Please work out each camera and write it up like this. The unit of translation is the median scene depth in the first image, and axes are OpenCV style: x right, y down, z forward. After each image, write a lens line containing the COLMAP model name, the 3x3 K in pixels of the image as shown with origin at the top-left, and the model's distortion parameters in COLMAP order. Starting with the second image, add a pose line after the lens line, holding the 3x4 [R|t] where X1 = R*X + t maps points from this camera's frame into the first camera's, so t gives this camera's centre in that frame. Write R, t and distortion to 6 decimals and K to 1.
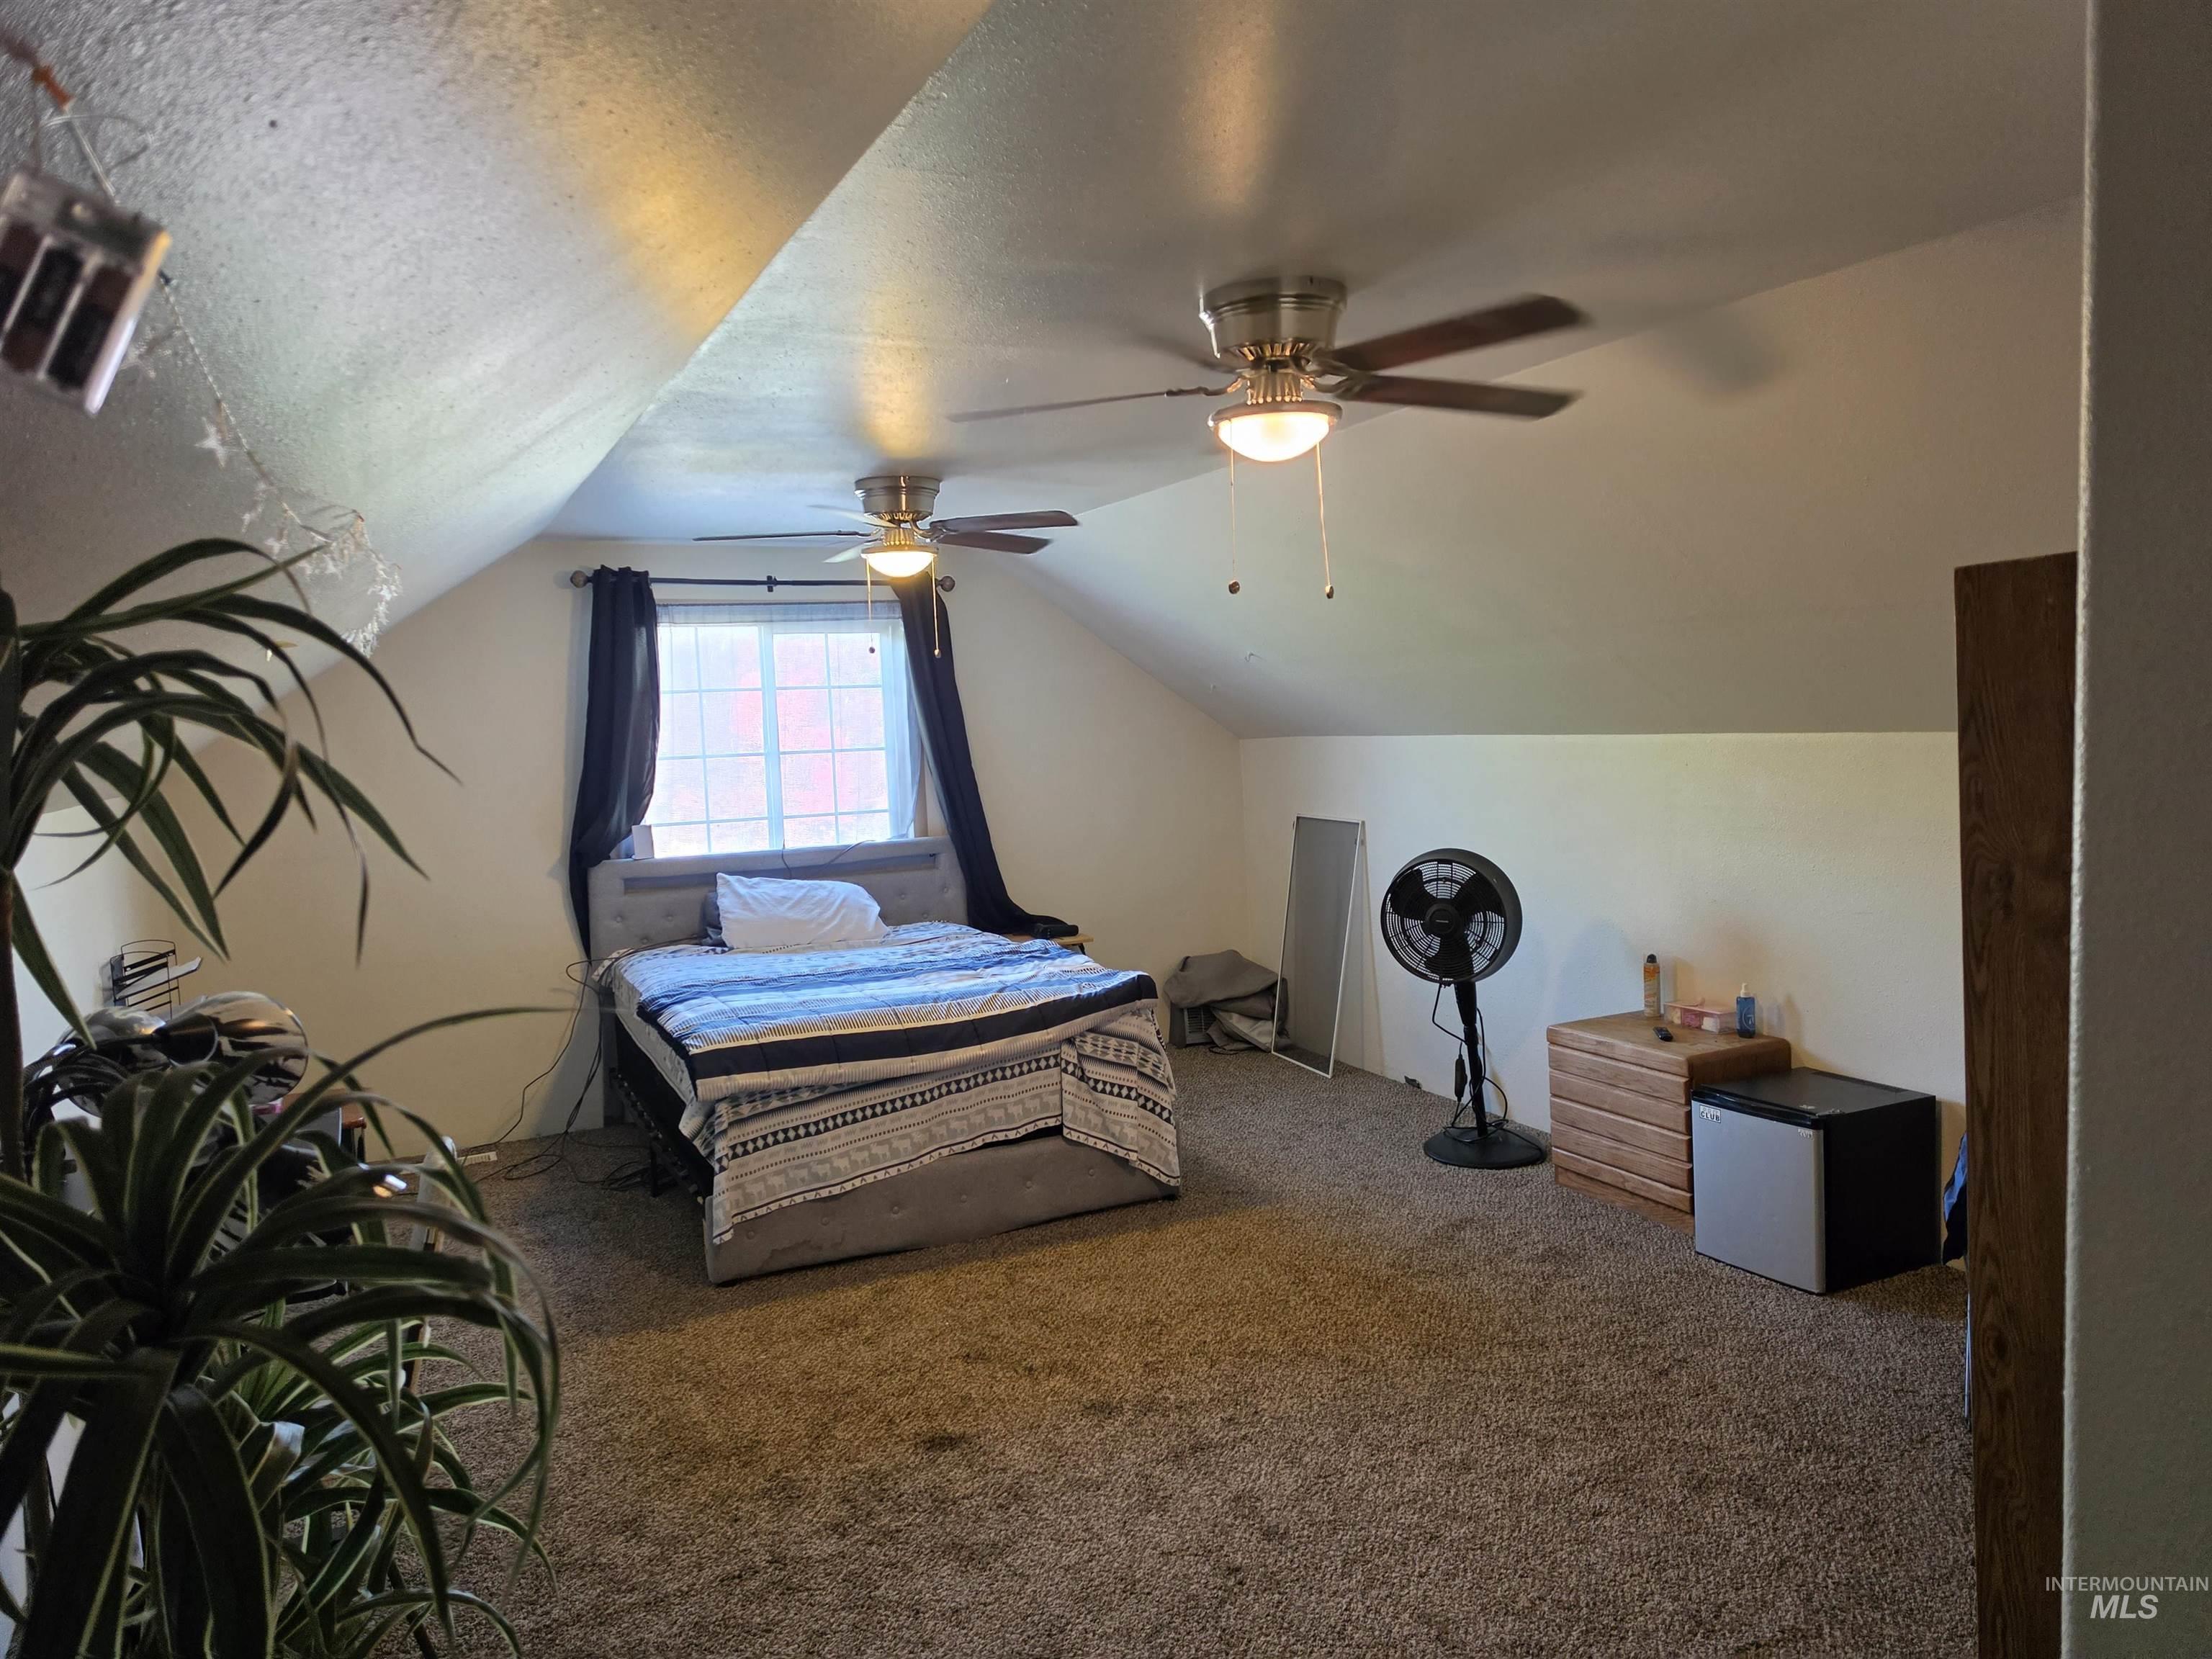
lens RADIAL K [[1514.6, 0, 1088.1], [0, 1514.6, 805.8], [0, 0, 1]] dist [0.050368, -0.058515]
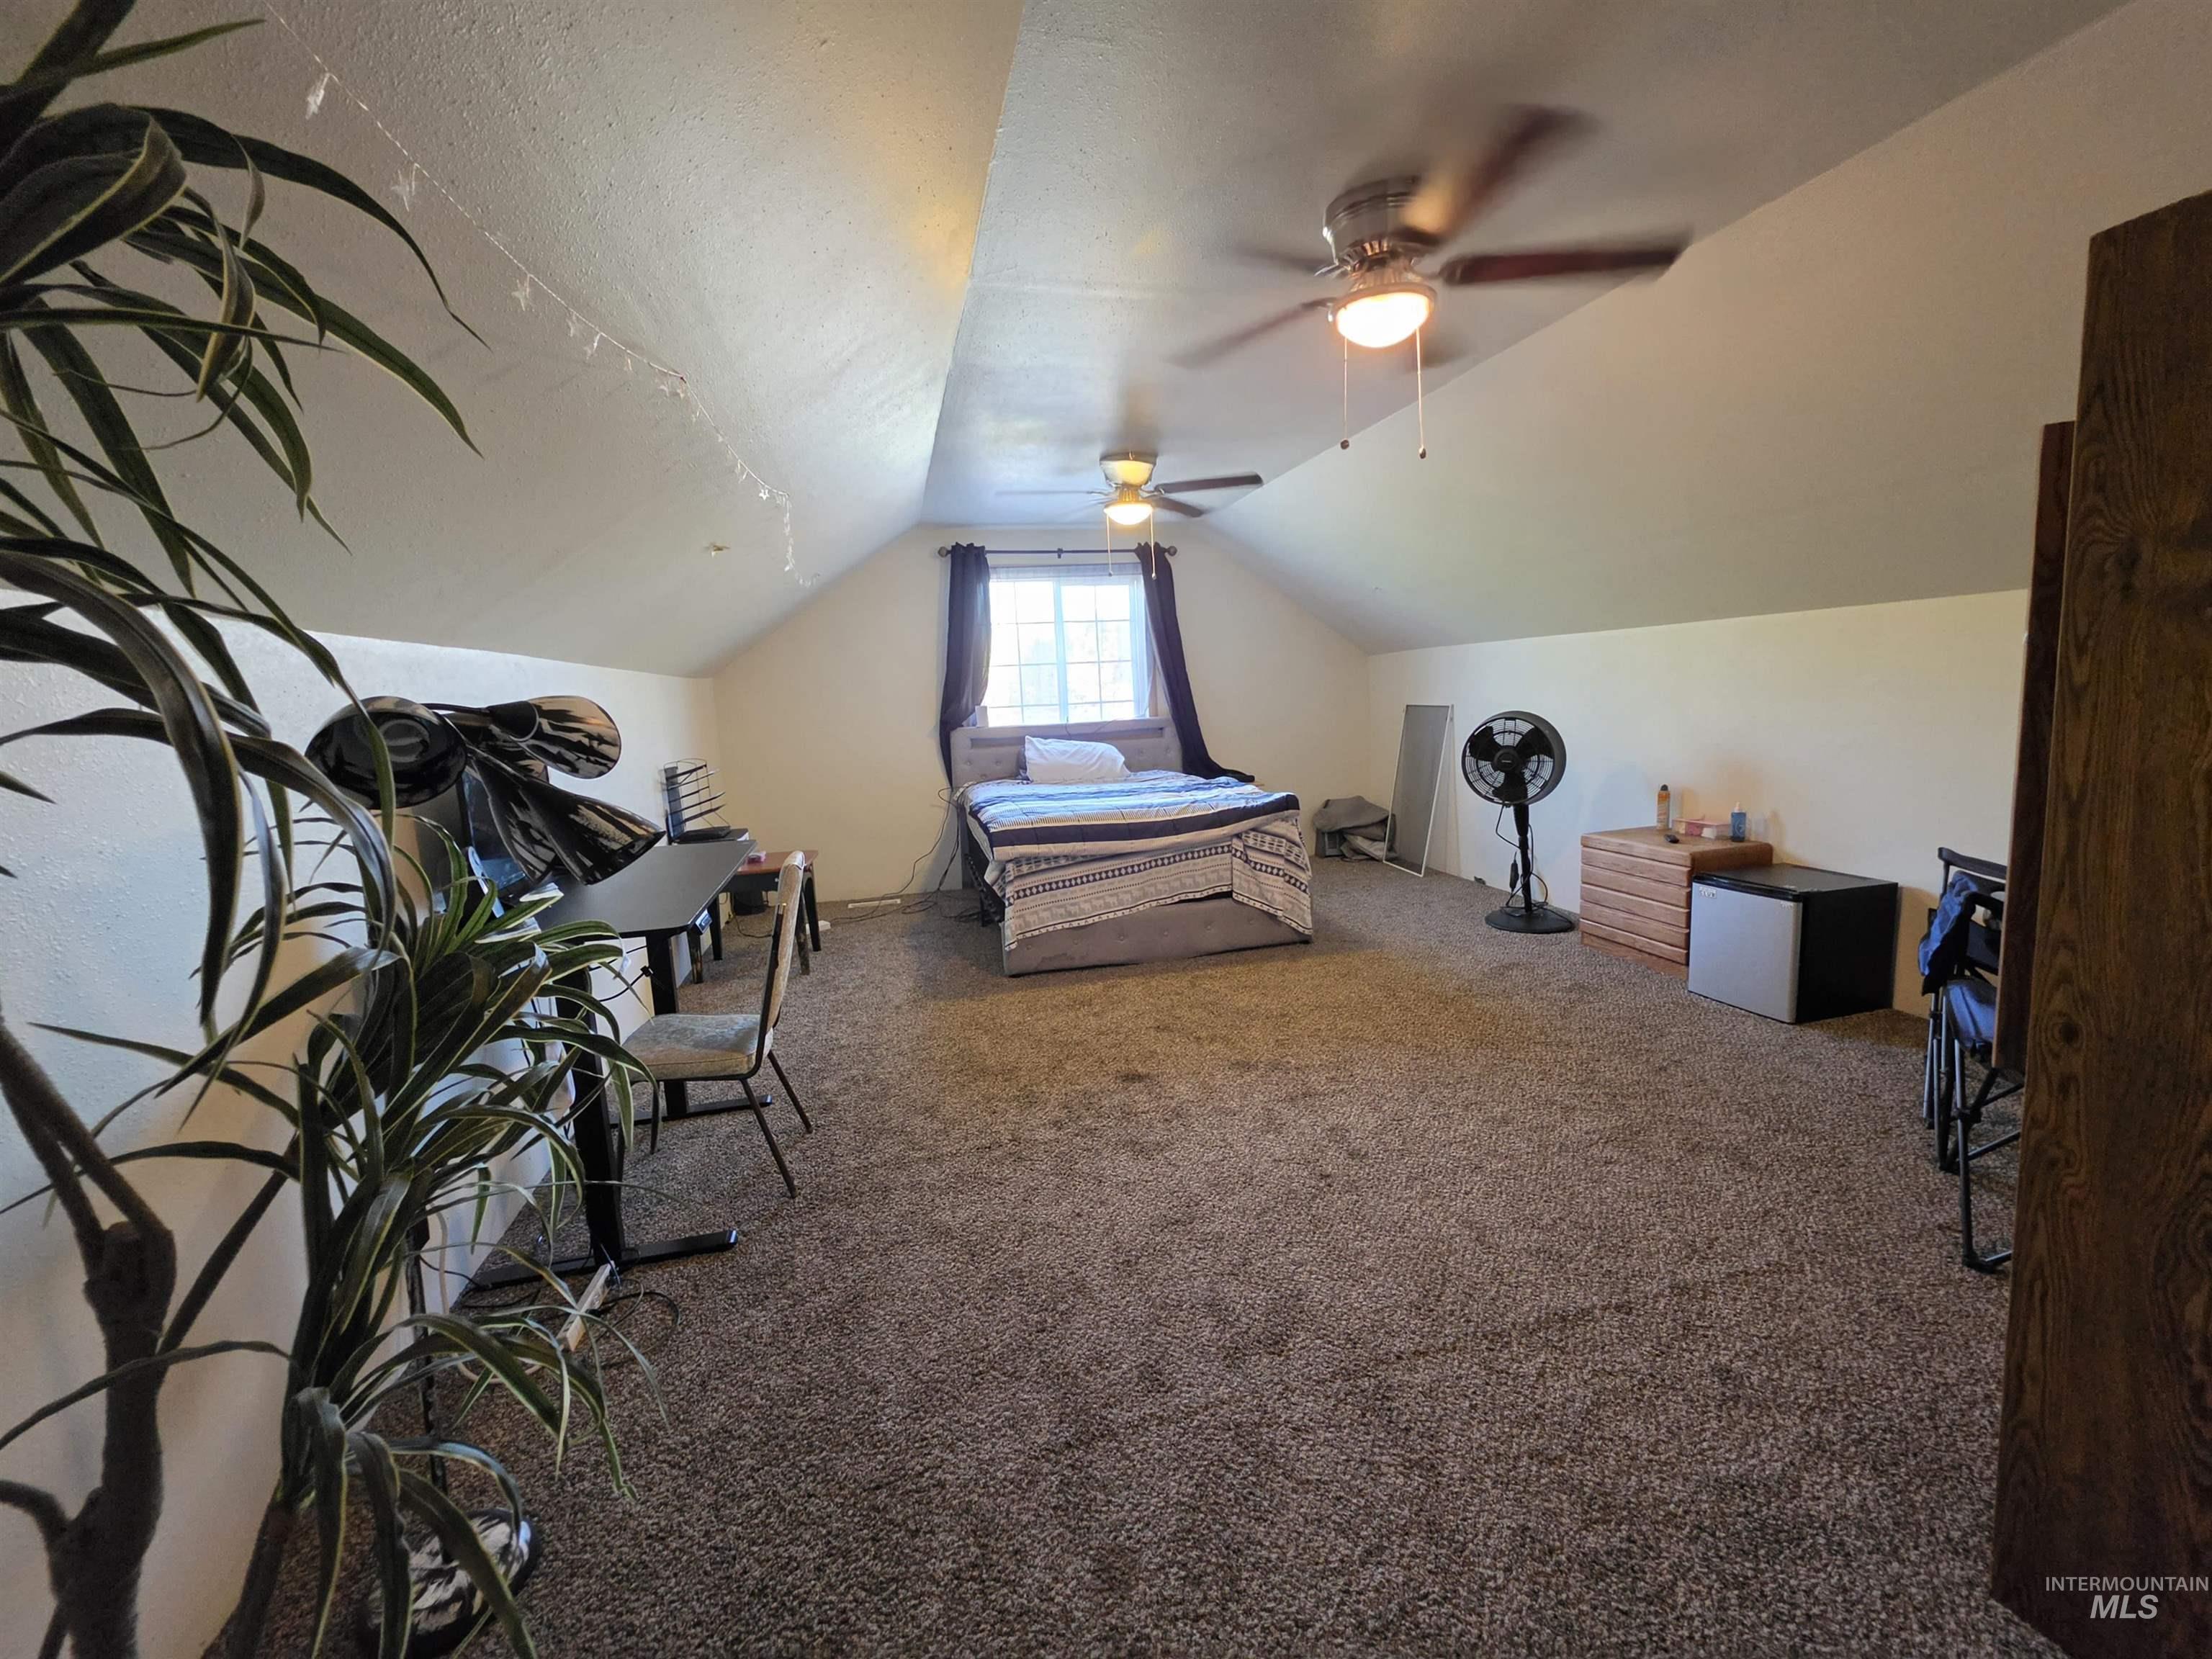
lens RADIAL K [[889.8, 0, 1100.1], [0, 889.8, 816.7], [0, 0, 1]] dist [-0.010449, 0.001457]
pose [[0.980041, 0.021368, -0.197643, 0.031780], [-0.003612, 0.995956, 0.089767, 0.066938], [0.198762, -0.087261, 0.976155, 0.130471]]
